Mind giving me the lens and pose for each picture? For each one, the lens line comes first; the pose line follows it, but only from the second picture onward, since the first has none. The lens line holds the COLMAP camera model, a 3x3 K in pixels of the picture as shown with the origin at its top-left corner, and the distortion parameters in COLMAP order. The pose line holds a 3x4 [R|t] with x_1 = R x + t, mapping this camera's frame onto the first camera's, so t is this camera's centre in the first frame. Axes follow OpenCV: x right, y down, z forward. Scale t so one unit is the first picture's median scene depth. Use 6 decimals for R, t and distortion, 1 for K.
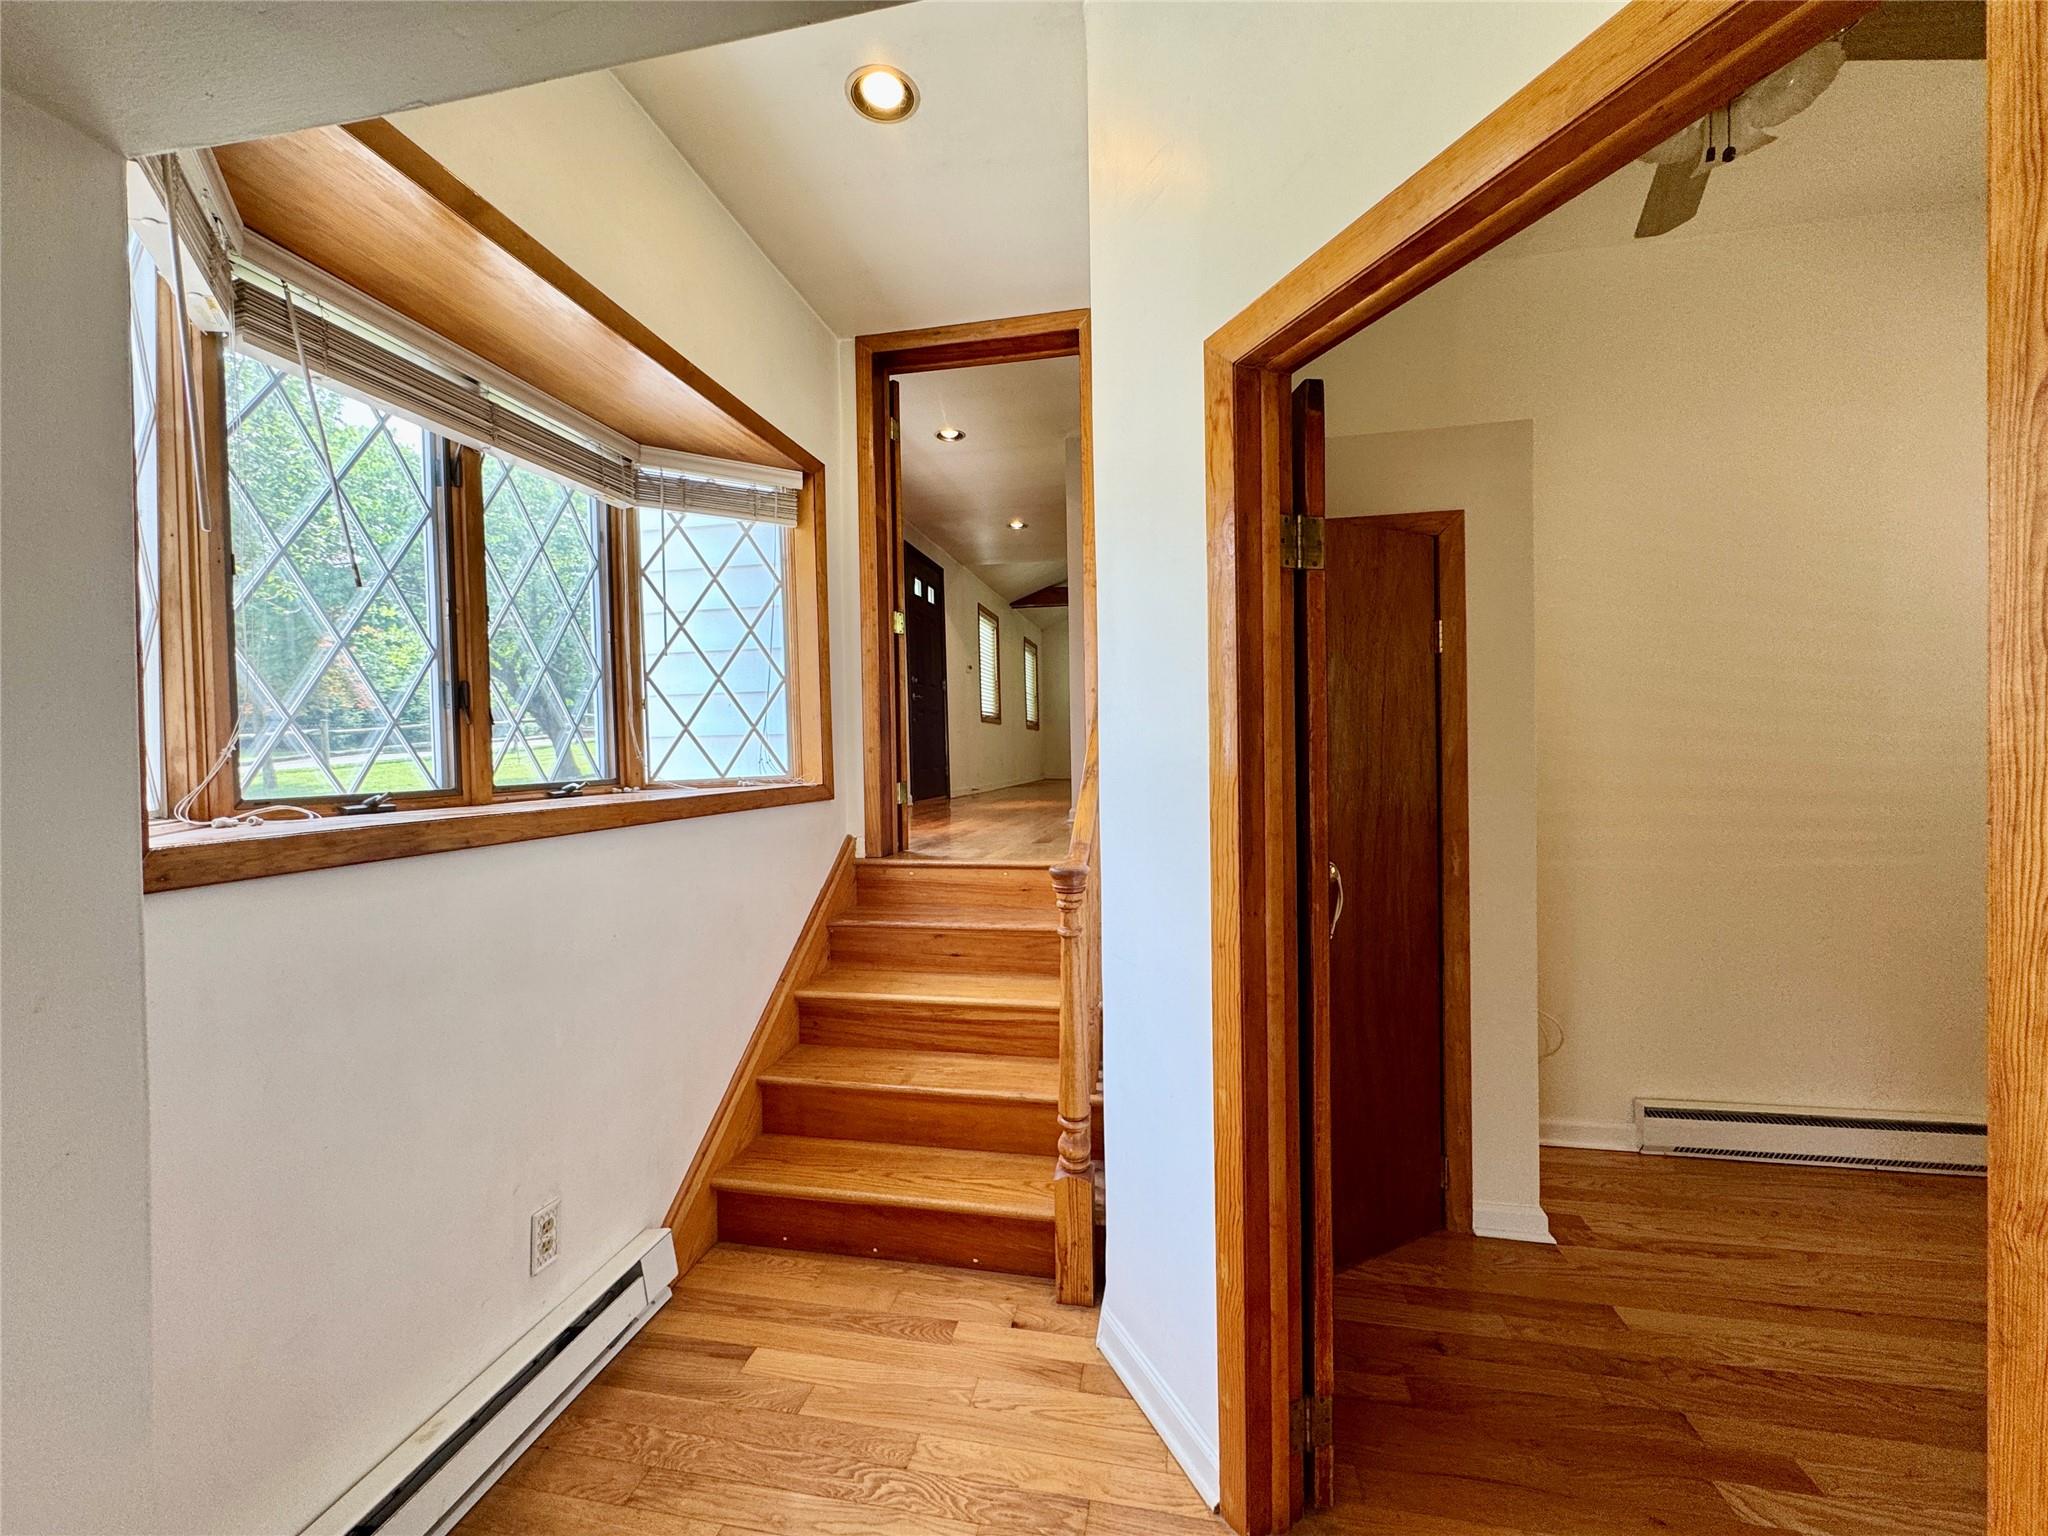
lens RADIAL K [[821.0, 0, 1023.6], [0, 821.0, 769.2], [0, 0, 1]] dist [-0.007267, 0.001049]
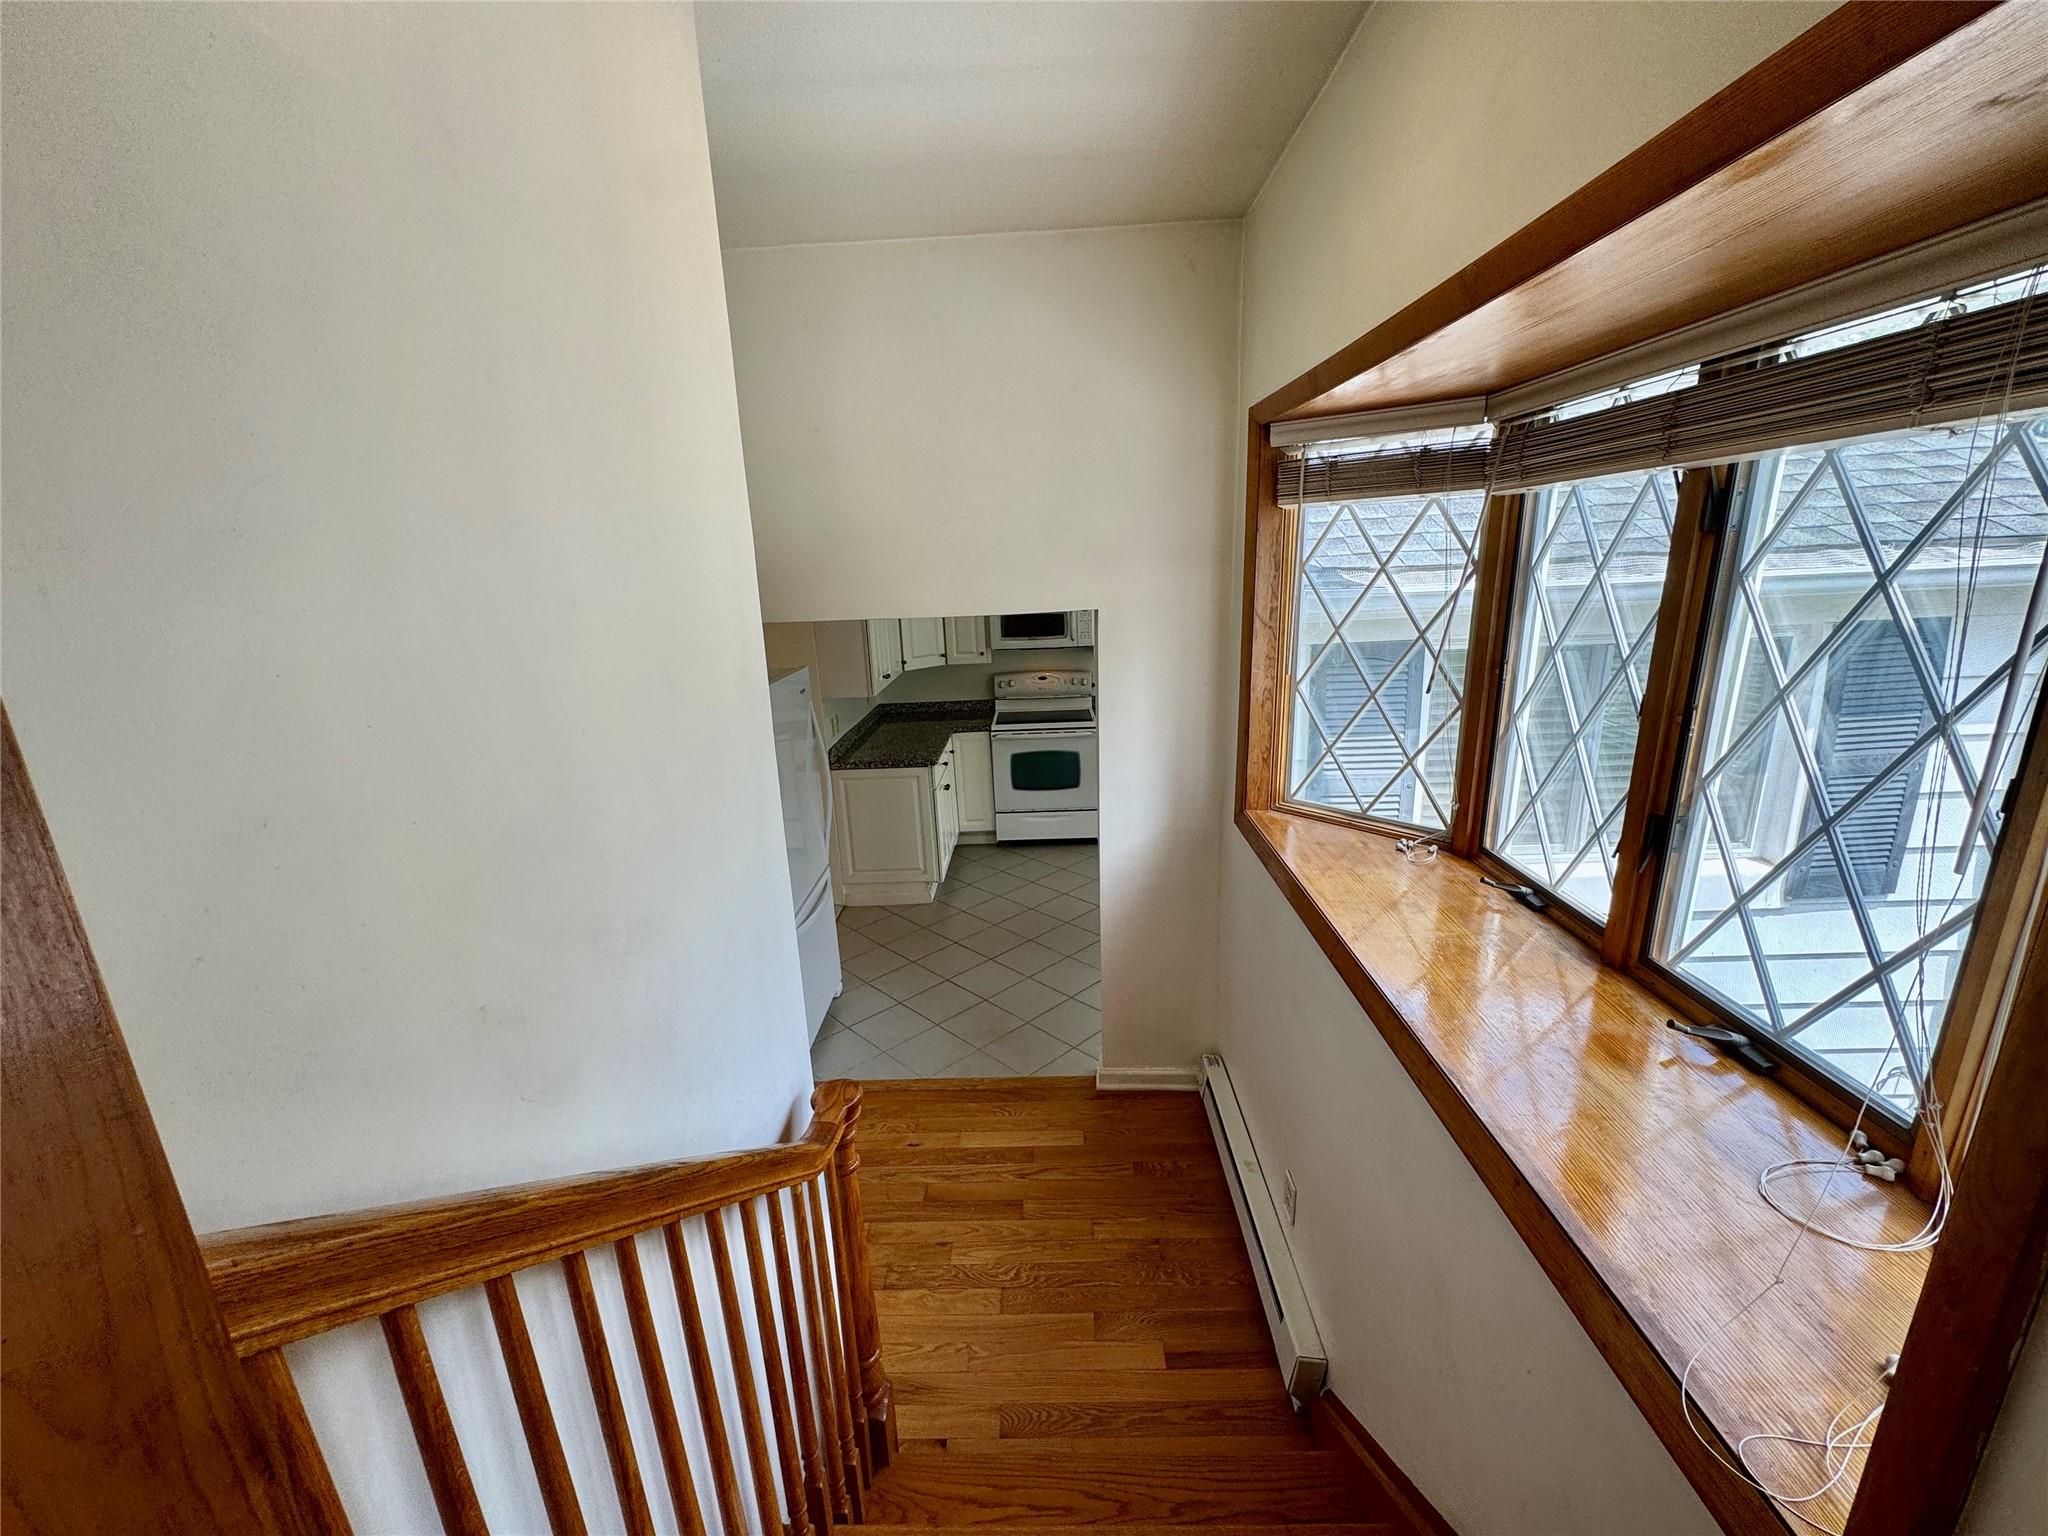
lens RADIAL K [[821.0, 0, 1023.6], [0, 821.0, 769.2], [0, 0, 1]] dist [-0.007267, 0.001049]
pose [[-0.986110, 0.095820, -0.135669, -0.054436], [0.055590, 0.960109, 0.274045, -0.372353], [0.156516, 0.262696, -0.952100, 1.707031]]
